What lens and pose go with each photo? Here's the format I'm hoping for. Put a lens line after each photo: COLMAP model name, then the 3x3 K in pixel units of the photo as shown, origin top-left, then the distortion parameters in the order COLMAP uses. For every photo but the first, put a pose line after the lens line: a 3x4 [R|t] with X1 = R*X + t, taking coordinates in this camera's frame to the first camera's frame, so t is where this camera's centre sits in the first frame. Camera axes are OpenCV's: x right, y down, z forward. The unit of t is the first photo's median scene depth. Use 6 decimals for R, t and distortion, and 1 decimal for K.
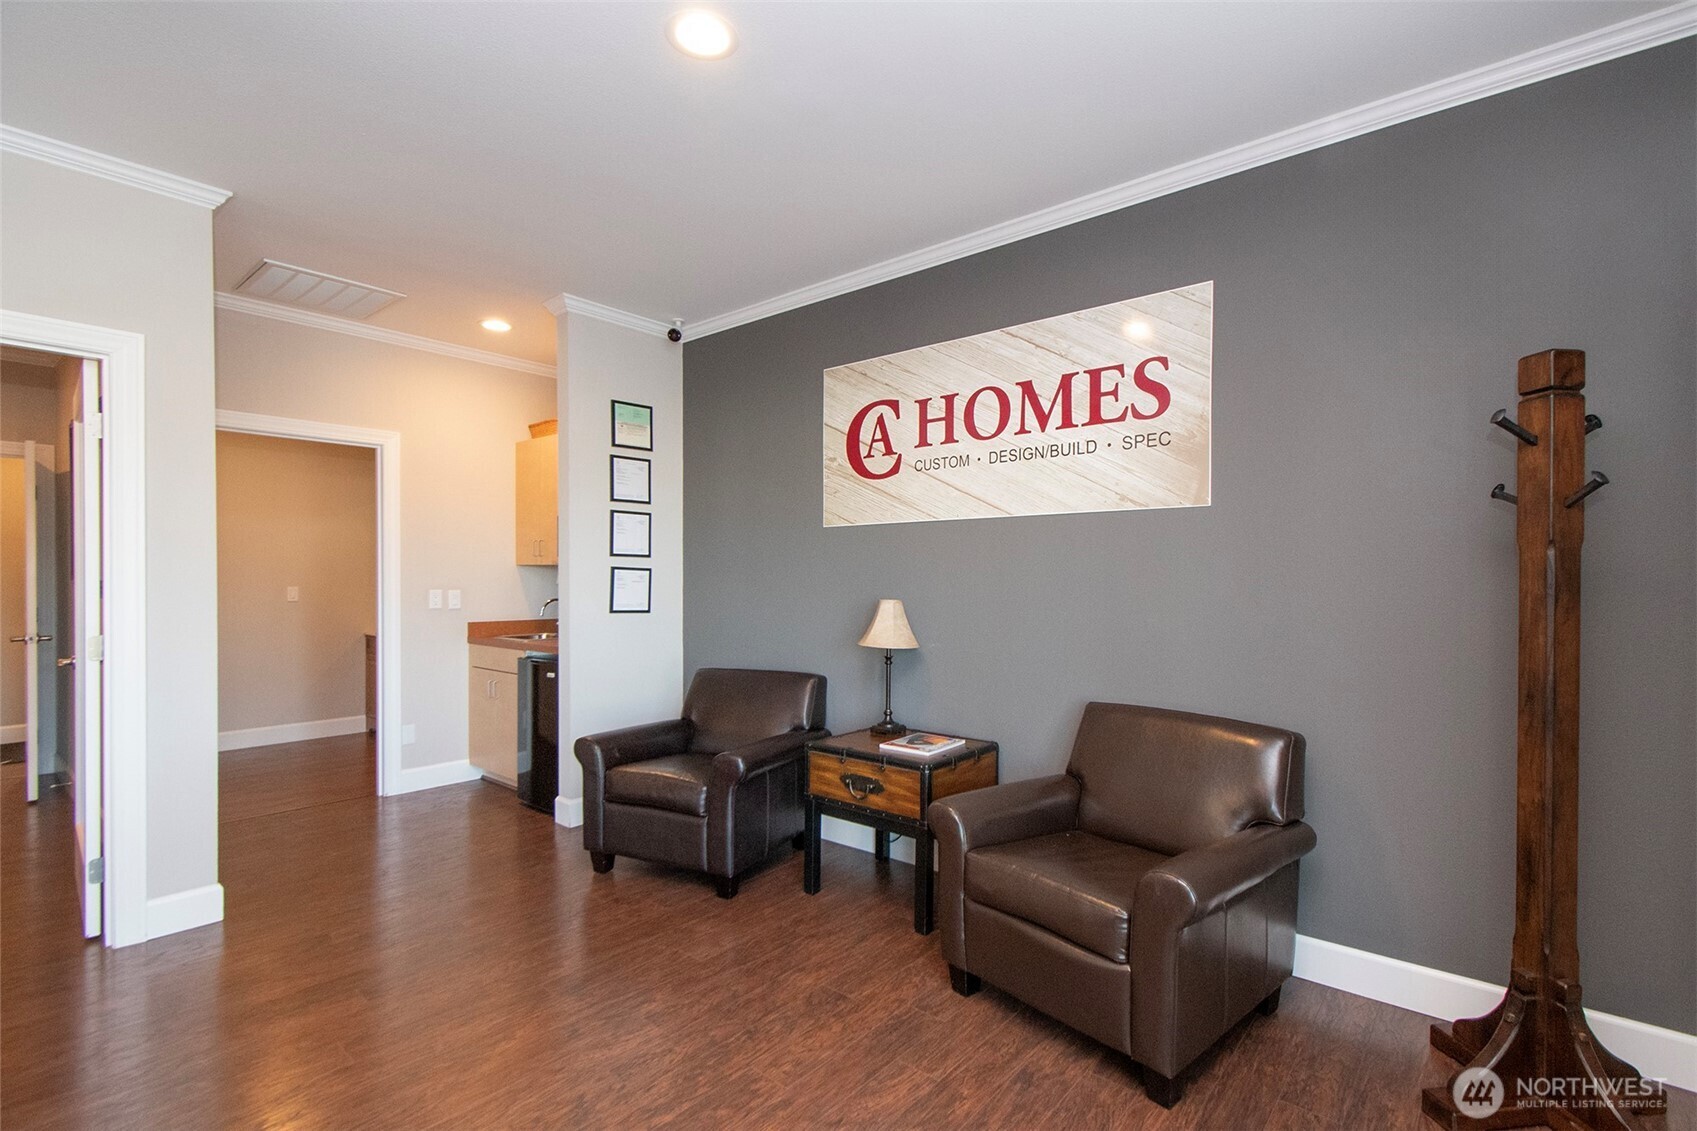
lens RADIAL K [[772.1, 0, 817.0], [0, 772.1, 592.2], [0, 0, 1]] dist [0.012274, -0.000165]
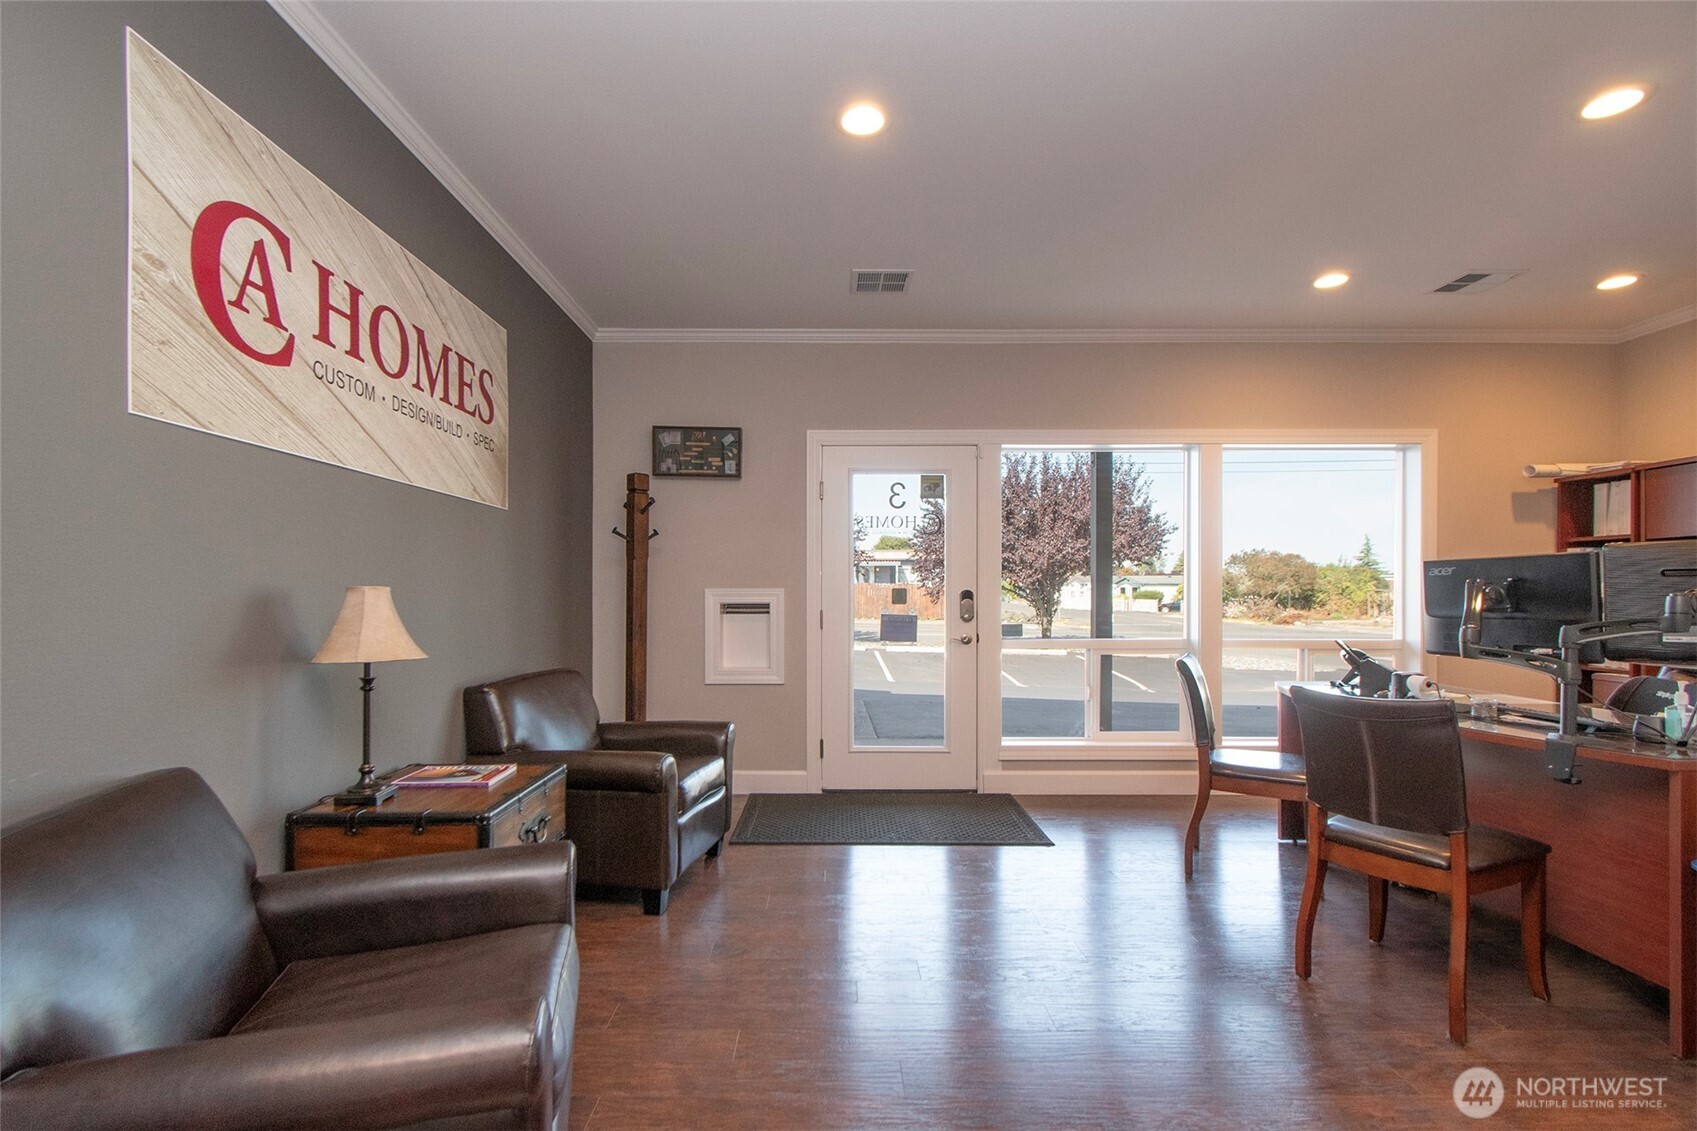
lens RADIAL K [[772.1, 0, 817.0], [0, 772.1, 592.2], [0, 0, 1]] dist [0.012274, -0.000165]
pose [[-0.633152, -0.001185, 0.774027, -0.607476], [0.008063, 0.999934, 0.008127, 0.011752], [-0.773986, 0.011387, -0.633101, 1.101377]]
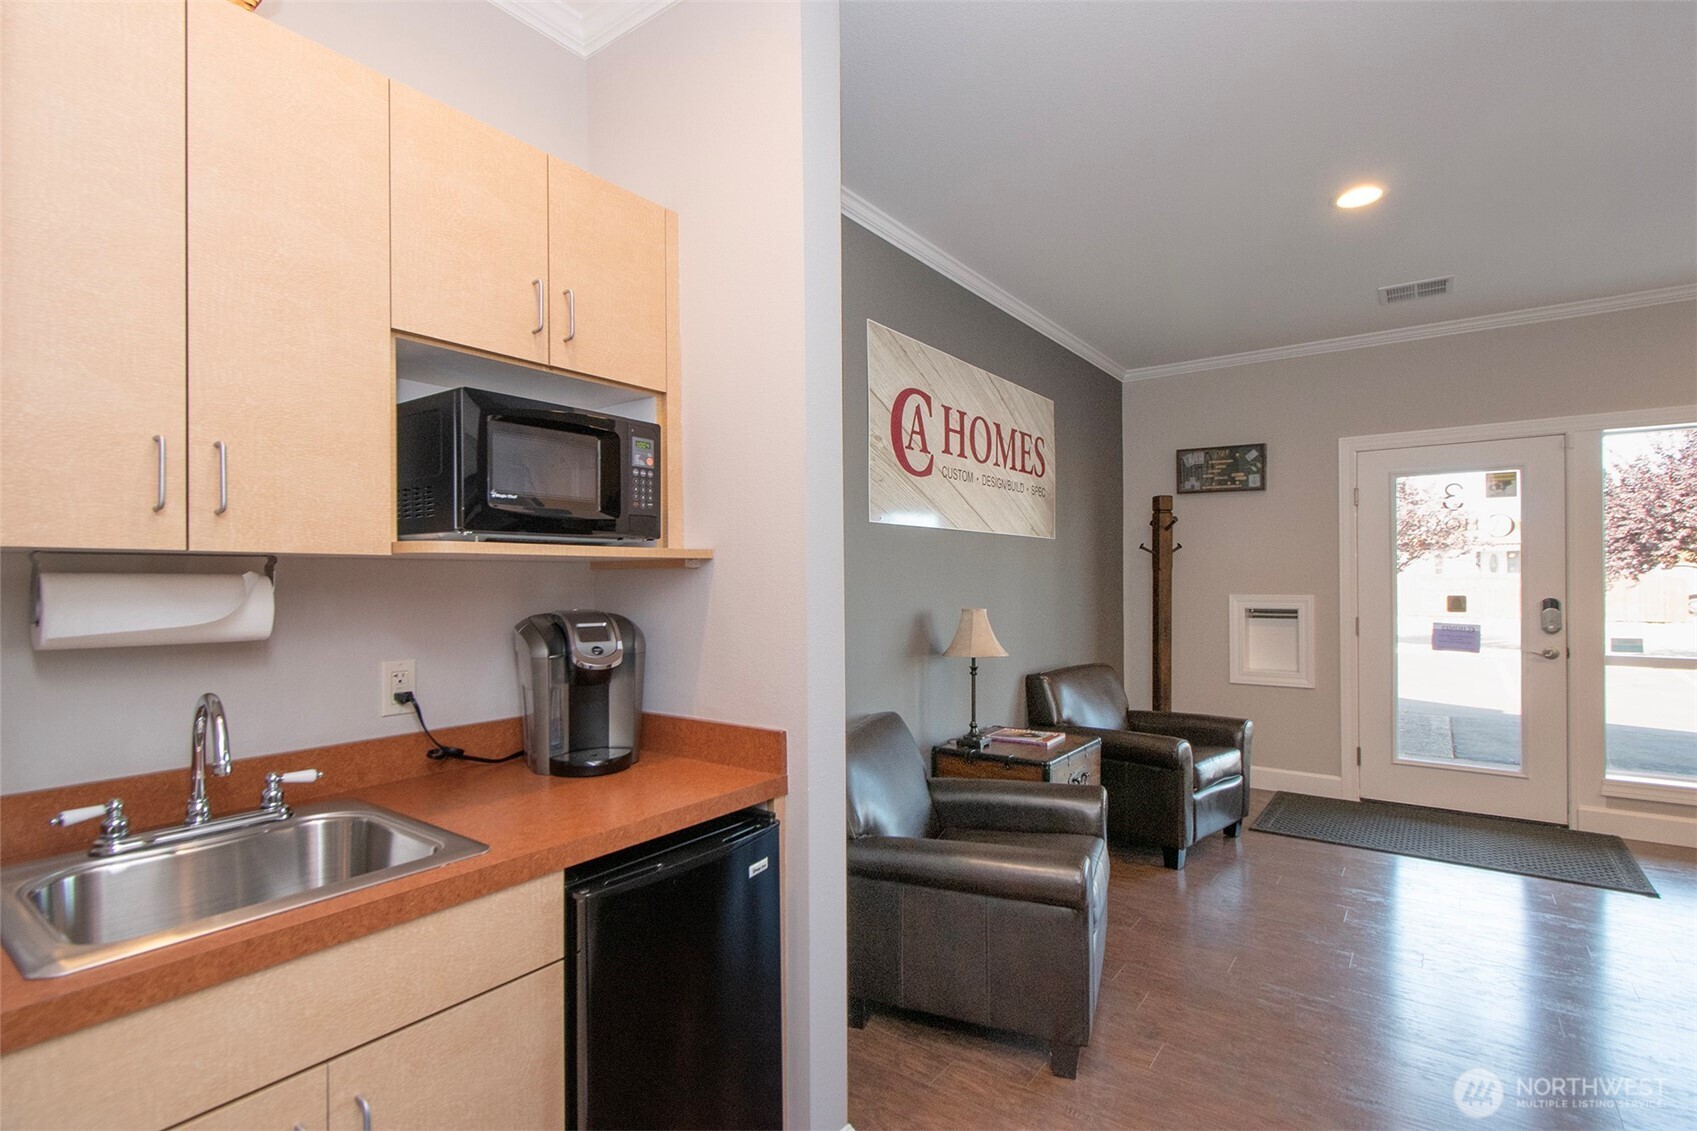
lens RADIAL K [[786.3, 0, 848.5], [0, 786.3, 580.6], [0, 0, 1]] dist [-0.000453, -0.000200]
pose [[-0.058927, -0.005452, 0.998247, -0.872757], [0.019636, 0.999785, 0.006619, -0.034797], [-0.998069, 0.019991, -0.058808, 1.200012]]
